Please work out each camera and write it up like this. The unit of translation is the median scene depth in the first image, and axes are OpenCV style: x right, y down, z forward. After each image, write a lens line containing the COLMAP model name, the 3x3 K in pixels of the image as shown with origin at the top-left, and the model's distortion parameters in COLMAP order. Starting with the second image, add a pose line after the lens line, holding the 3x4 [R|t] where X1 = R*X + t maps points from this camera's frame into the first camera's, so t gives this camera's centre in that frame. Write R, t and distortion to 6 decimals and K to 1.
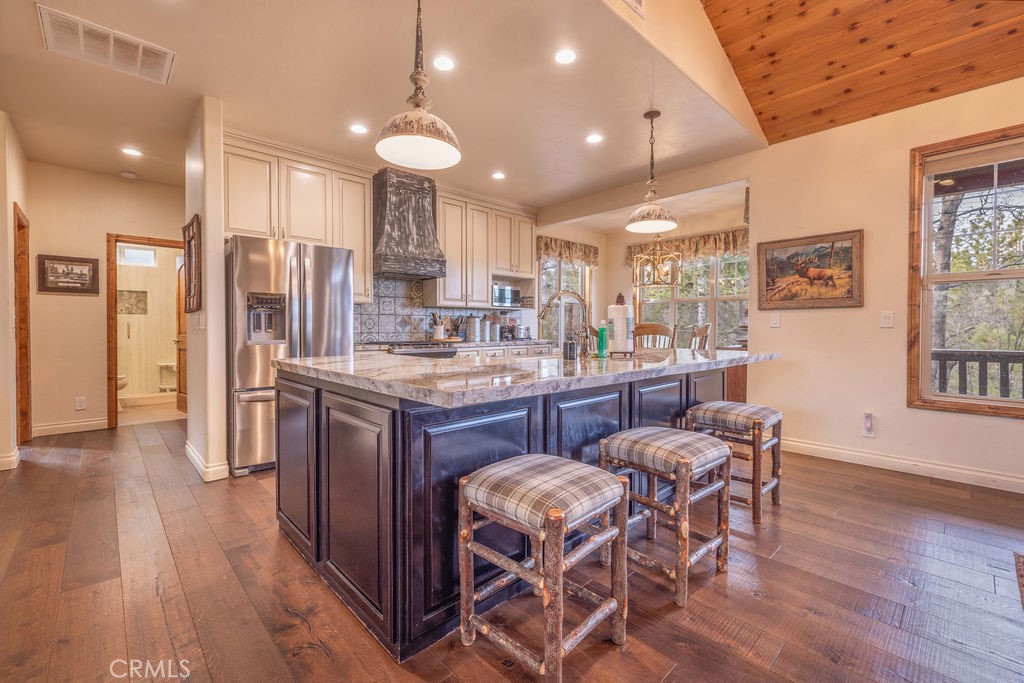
lens RADIAL K [[436.8, 0, 513.0], [0, 436.8, 337.8], [0, 0, 1]] dist [0.002138, 0.001131]
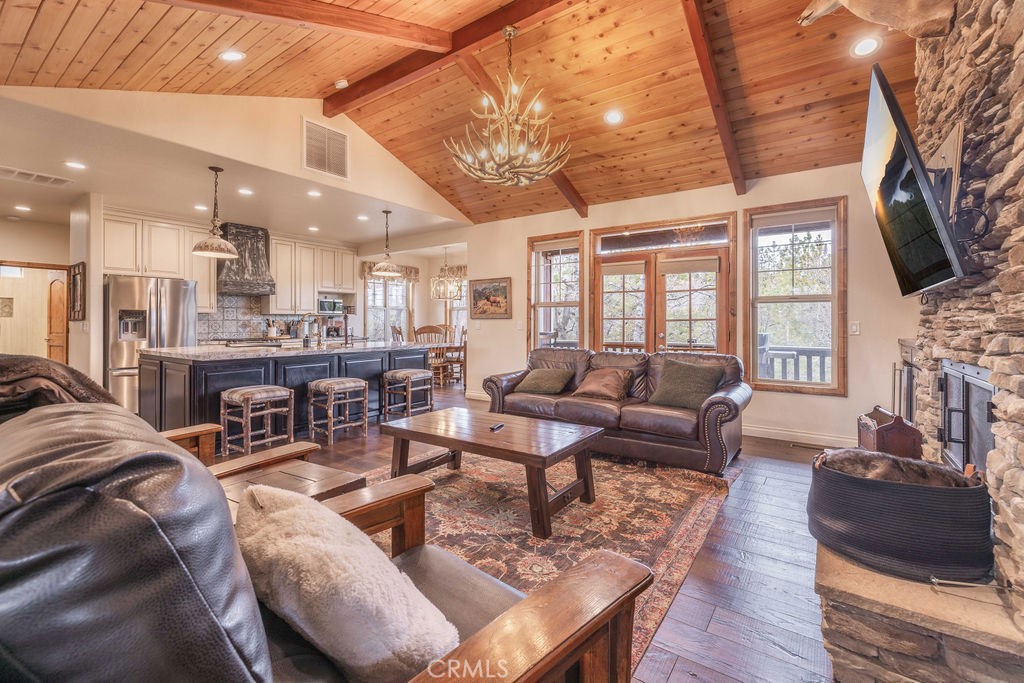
lens RADIAL K [[436.8, 0, 528.3], [0, 436.8, 324.9], [0, 0, 1]] dist [0.002138, 0.001131]
pose [[0.974122, 0.001673, 0.226018, 0.395092], [0.002919, 0.999796, -0.019982, -0.005824], [-0.226006, 0.020125, 0.973918, -0.722091]]
